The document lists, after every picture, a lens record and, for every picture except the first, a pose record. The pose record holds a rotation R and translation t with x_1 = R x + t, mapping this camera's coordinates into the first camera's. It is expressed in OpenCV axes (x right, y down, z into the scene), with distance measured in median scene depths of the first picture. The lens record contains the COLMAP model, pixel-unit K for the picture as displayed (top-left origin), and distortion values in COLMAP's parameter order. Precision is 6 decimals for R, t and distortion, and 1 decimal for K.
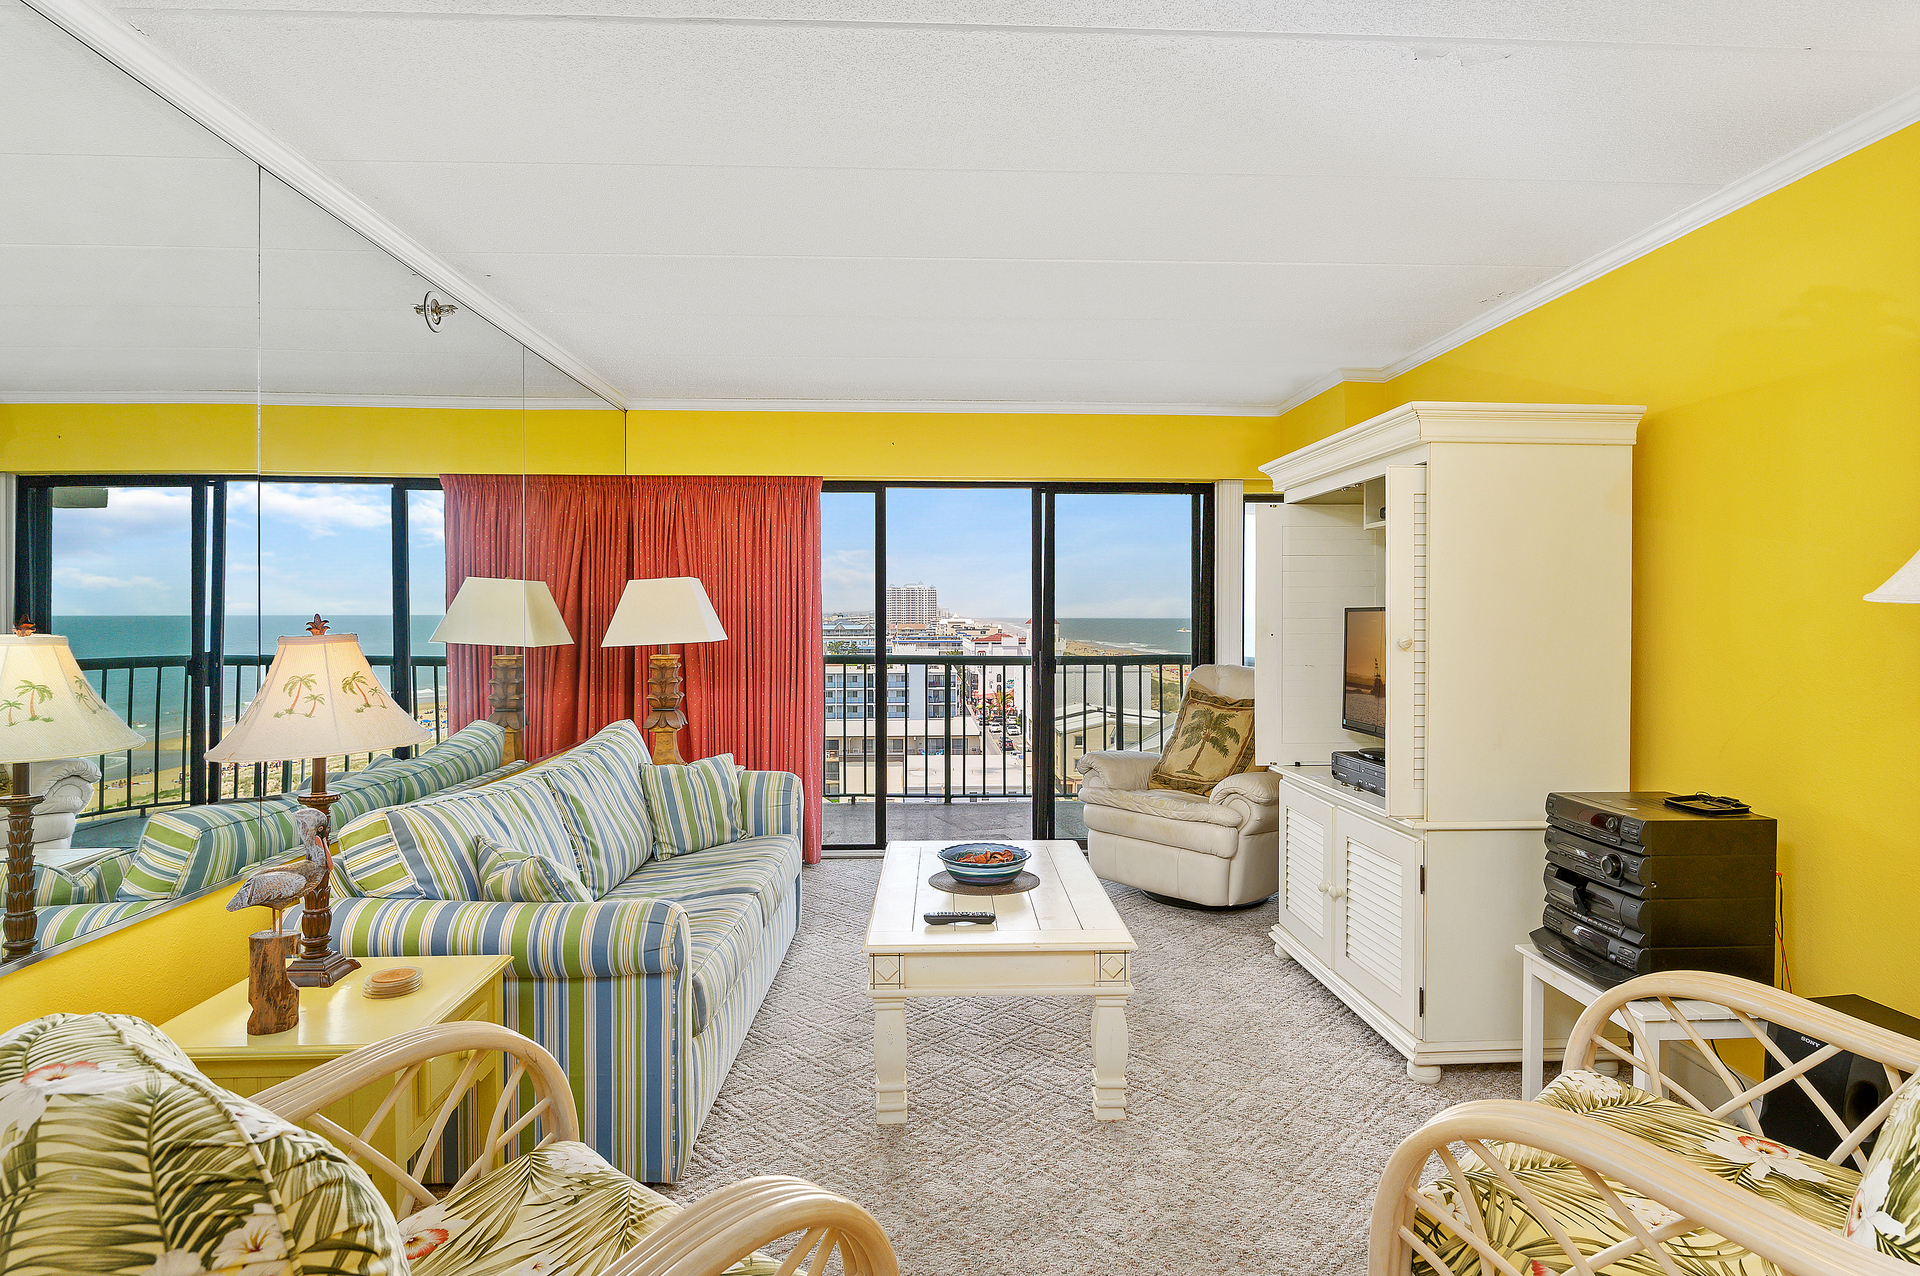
lens RADIAL K [[1009.3, 0, 962.2], [0, 1009.3, 617.6], [0, 0, 1]] dist [-0.005692, -0.000995]
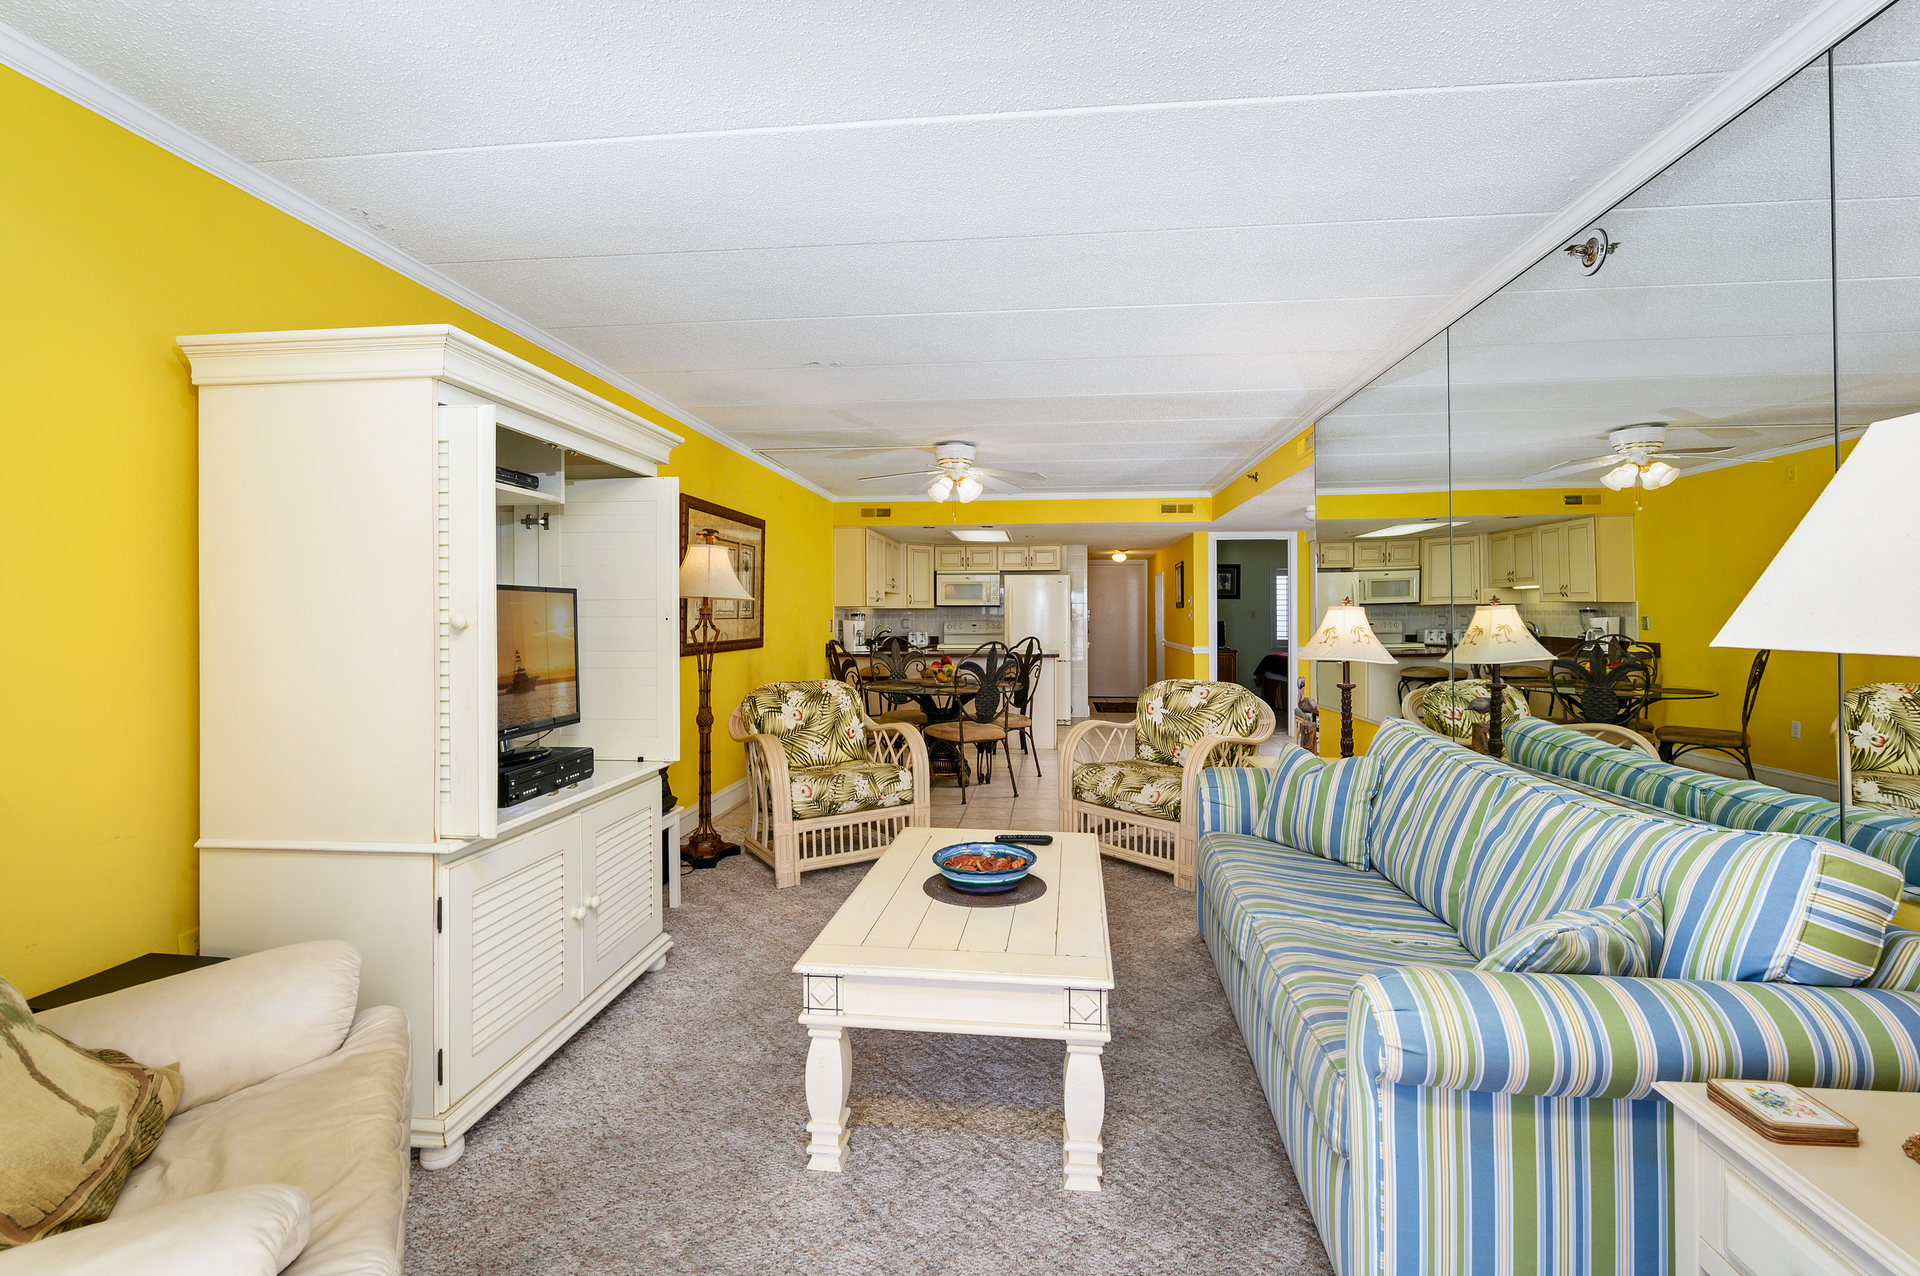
lens RADIAL K [[828.5, 0, 959.9], [0, 828.5, 617.0], [0, 0, 1]] dist [-0.002320, -0.000618]
pose [[-0.987752, 0.002249, 0.156013, -0.050511], [0.002929, 0.999987, 0.004126, 0.011535], [-0.156001, 0.004532, -0.987746, 1.229450]]
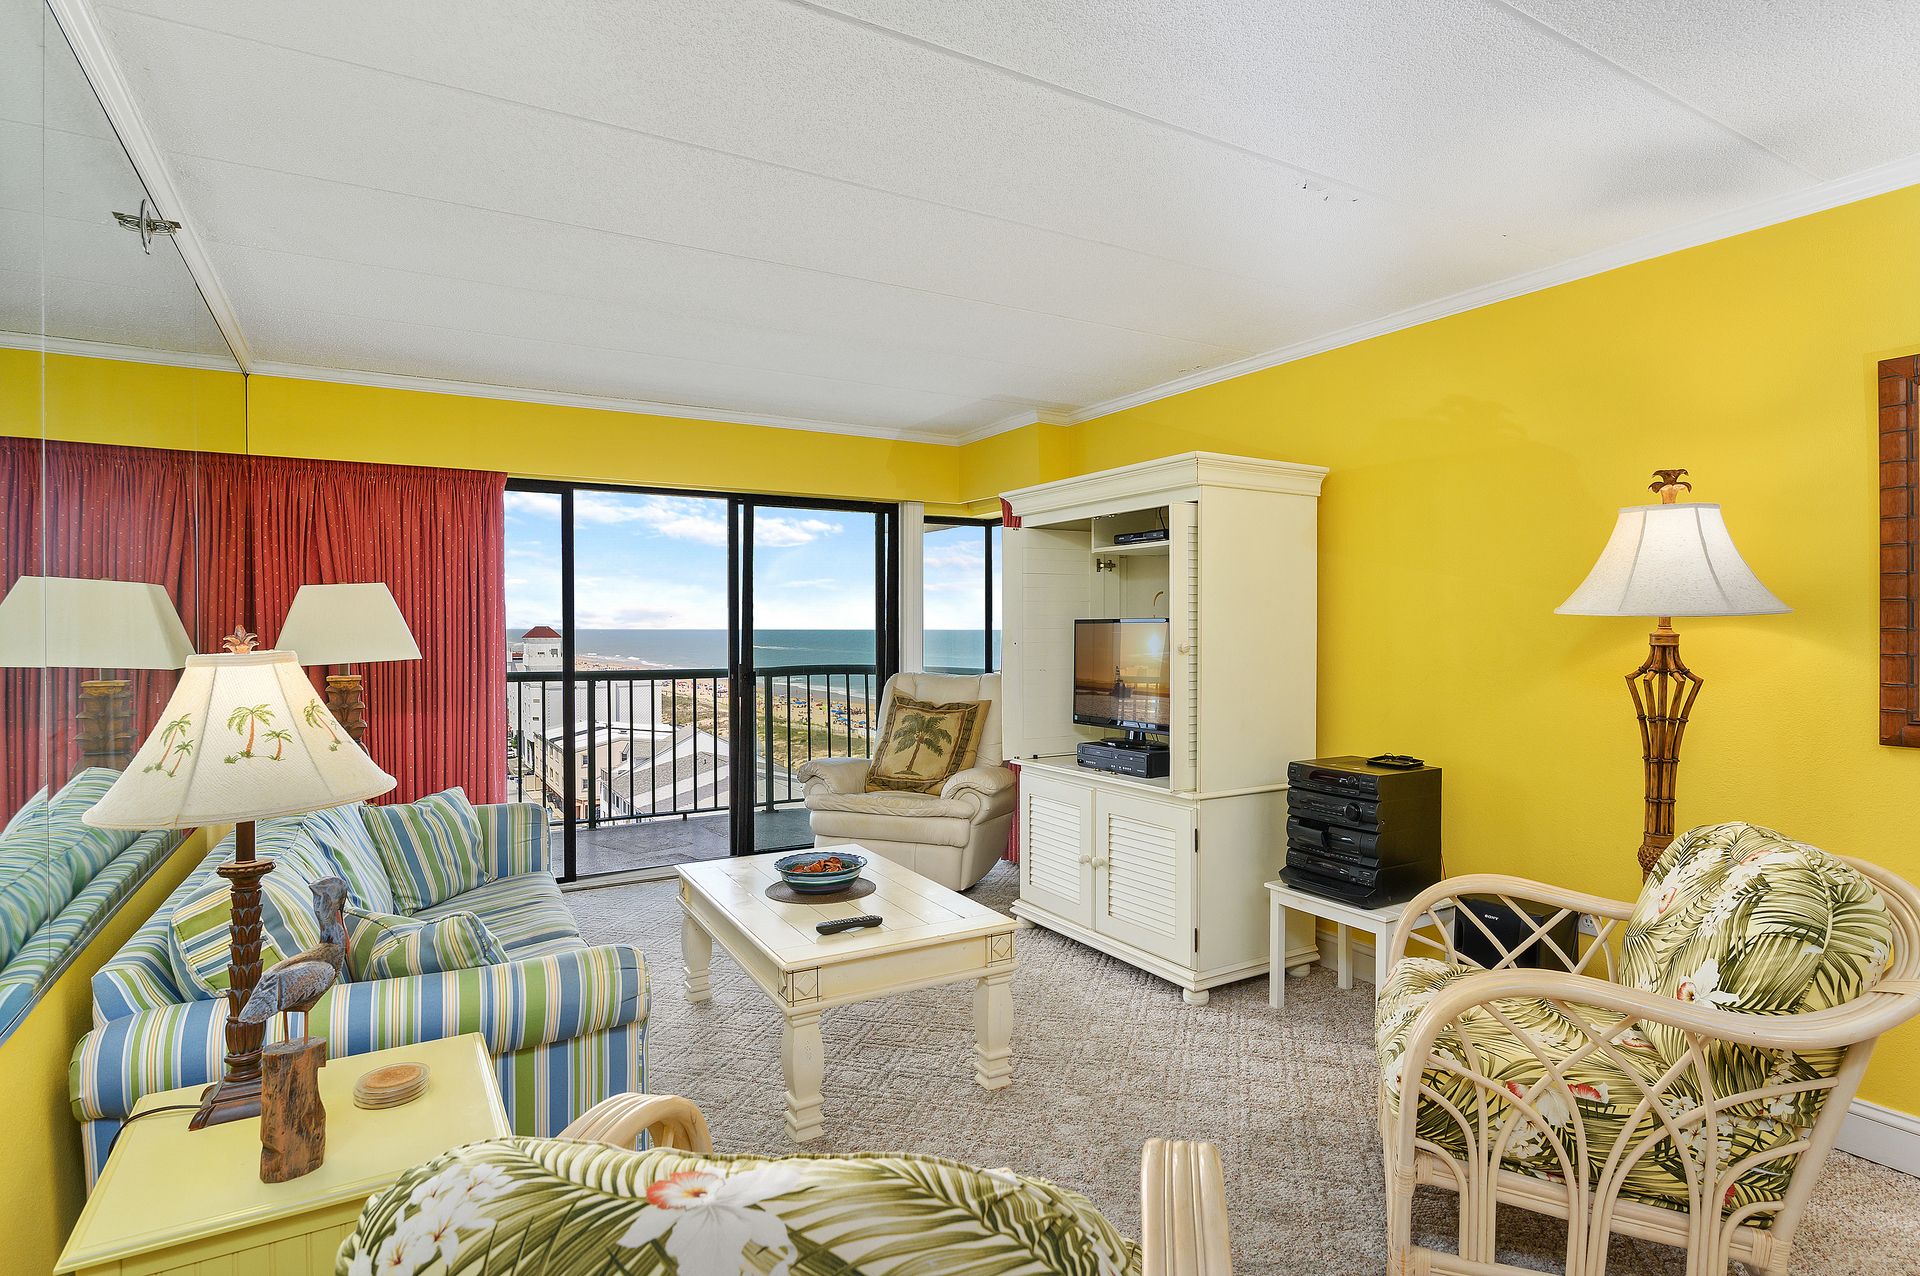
lens RADIAL K [[992.7, 0, 964.6], [0, 992.7, 632.1], [0, 0, 1]] dist [-0.007786, -0.000721]
pose [[0.883854, -0.005090, 0.467736, -0.223161], [0.004289, 0.999987, 0.002779, 0.000806], [-0.467744, -0.000450, 0.883864, 0.039200]]
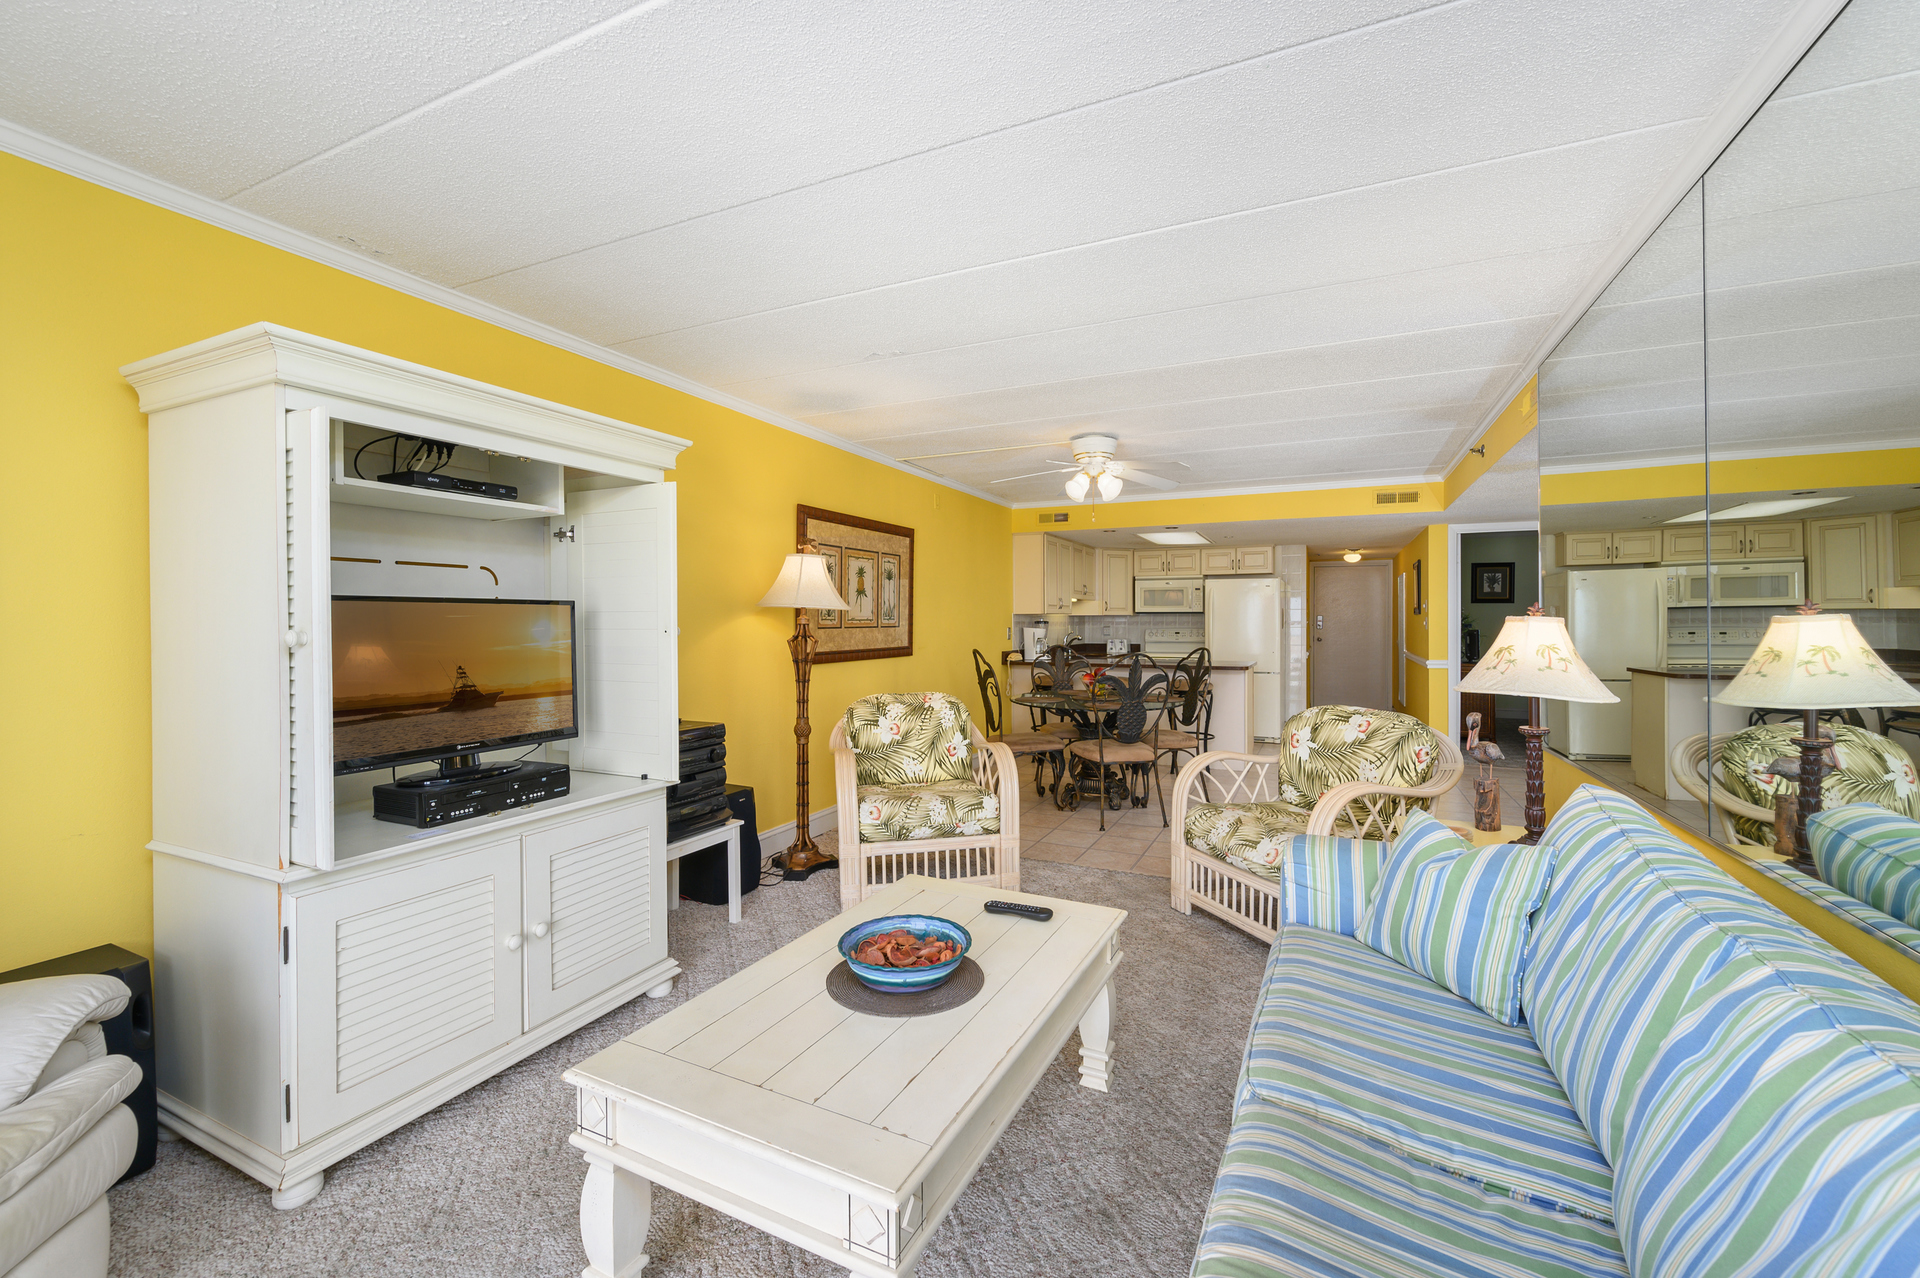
lens RADIAL K [[776.6, 0, 960.6], [0, 776.6, 627.8], [0, 0, 1]] dist [-0.003568, -0.000732]
pose [[-0.882760, -0.001811, 0.469821, -0.187625], [0.003704, 0.999935, 0.010815, 0.006631], [-0.469810, 0.011287, -0.882696, 1.035106]]
